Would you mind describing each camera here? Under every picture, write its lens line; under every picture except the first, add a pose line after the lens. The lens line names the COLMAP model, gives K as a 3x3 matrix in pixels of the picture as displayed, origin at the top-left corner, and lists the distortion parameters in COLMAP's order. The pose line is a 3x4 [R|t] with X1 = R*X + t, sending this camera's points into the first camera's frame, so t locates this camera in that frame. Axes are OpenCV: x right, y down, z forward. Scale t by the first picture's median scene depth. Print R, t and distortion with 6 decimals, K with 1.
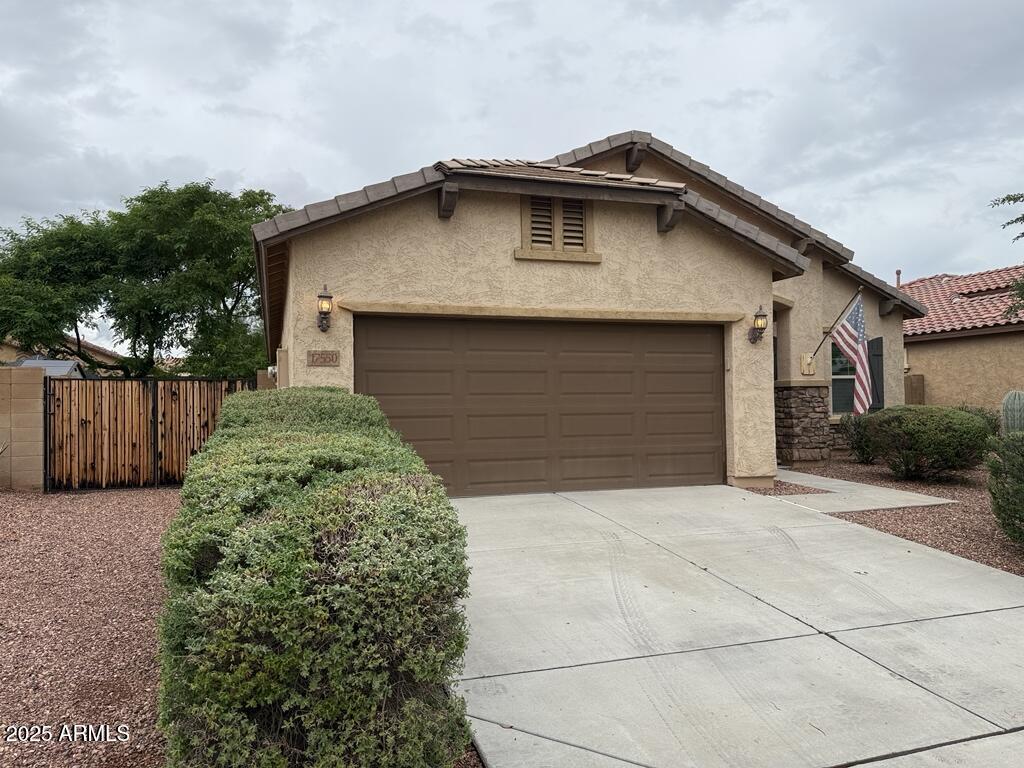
lens RADIAL K [[778.4, 0, 532.6], [0, 778.4, 386.6], [0, 0, 1]] dist [0.150488, -0.328251]
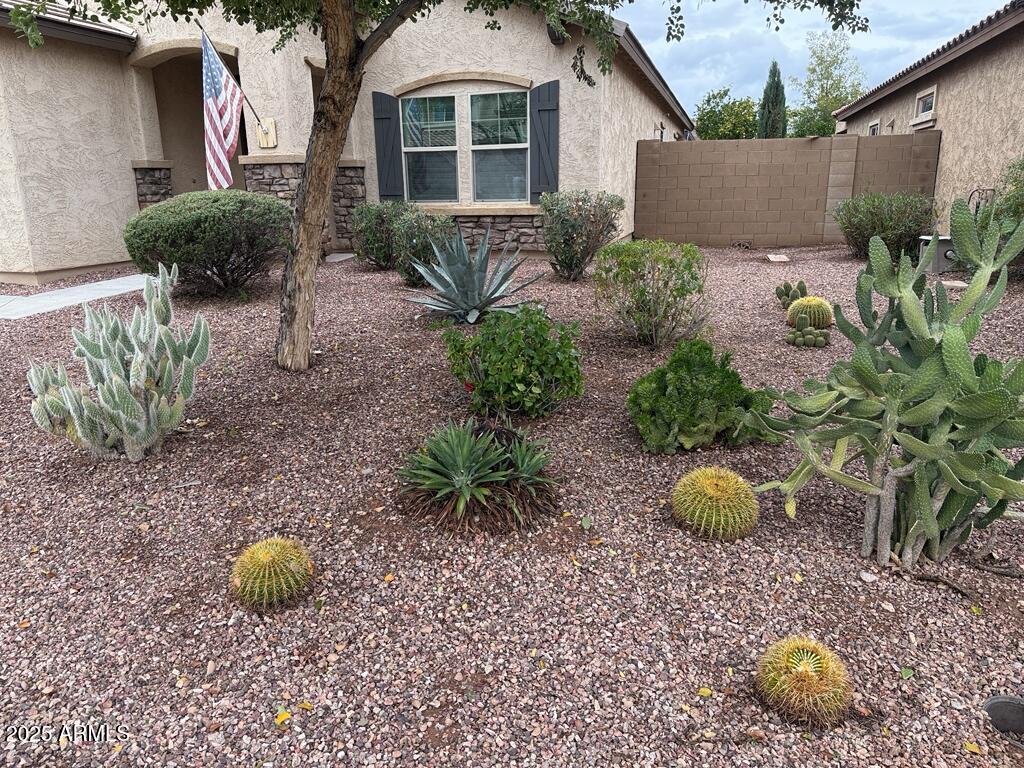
lens RADIAL K [[822.8, 0, 512.0], [0, 822.8, 384.0], [0, 0, 1]] dist [0.028878, -0.003290]
pose [[0.776933, 0.147761, -0.611999, 1.419858], [0.019904, 0.965818, 0.258455, 0.004230], [0.629269, -0.212984, 0.747435, 0.675755]]
